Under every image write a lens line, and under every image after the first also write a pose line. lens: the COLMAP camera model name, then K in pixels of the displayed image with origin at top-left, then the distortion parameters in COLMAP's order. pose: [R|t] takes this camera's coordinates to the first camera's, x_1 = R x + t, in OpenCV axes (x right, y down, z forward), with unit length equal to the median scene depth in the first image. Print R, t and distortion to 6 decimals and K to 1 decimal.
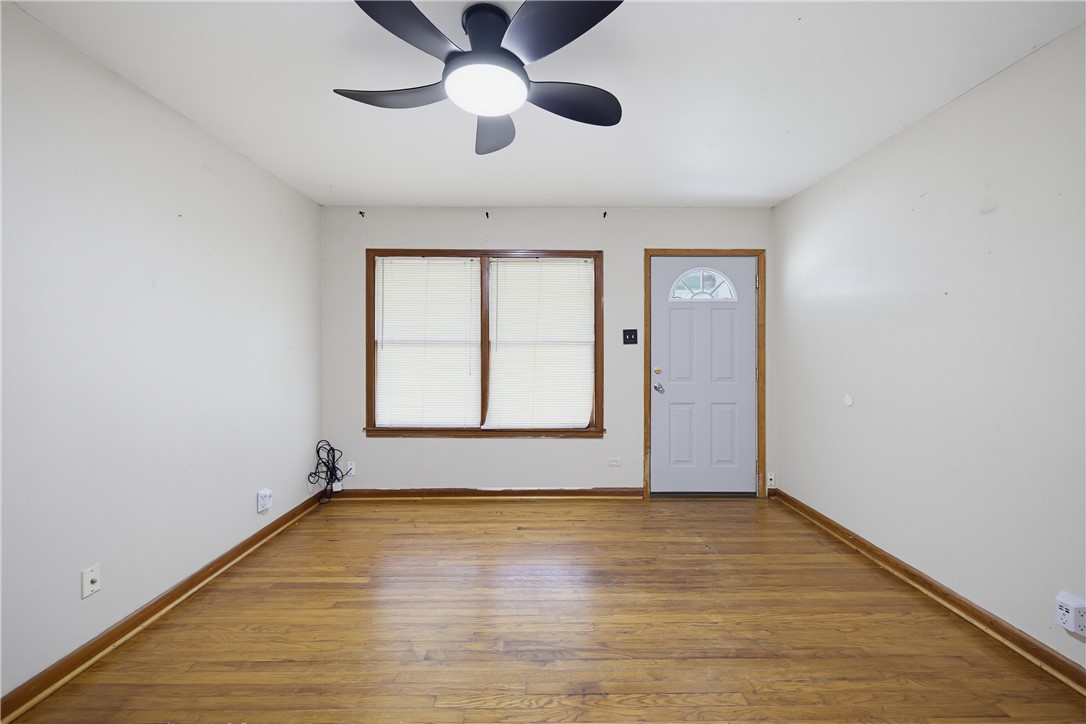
lens RADIAL K [[429.6, 0, 548.7], [0, 429.6, 344.0], [0, 0, 1]] dist [-0.001926, -0.000641]
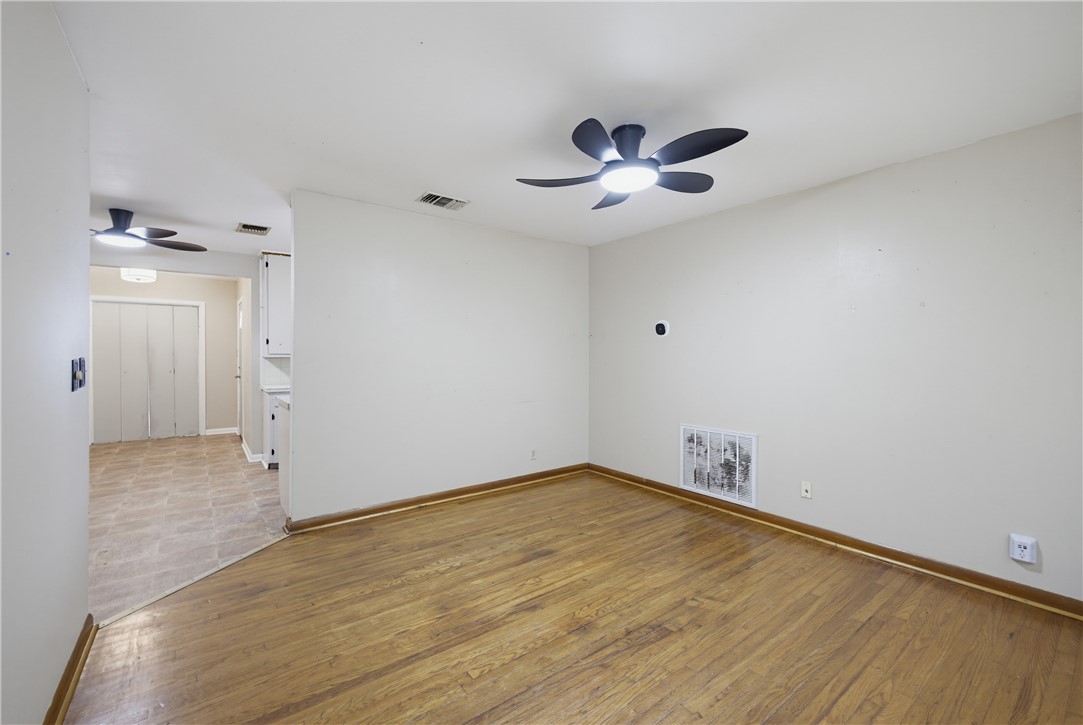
lens RADIAL K [[456.5, 0, 533.7], [0, 456.5, 354.7], [0, 0, 1]] dist [0.007161, -0.000715]
pose [[-0.824817, -0.001688, -0.565397, 0.913534], [0.004831, 0.999938, -0.010033, 0.009052], [0.565379, -0.011007, -0.824758, 1.914186]]
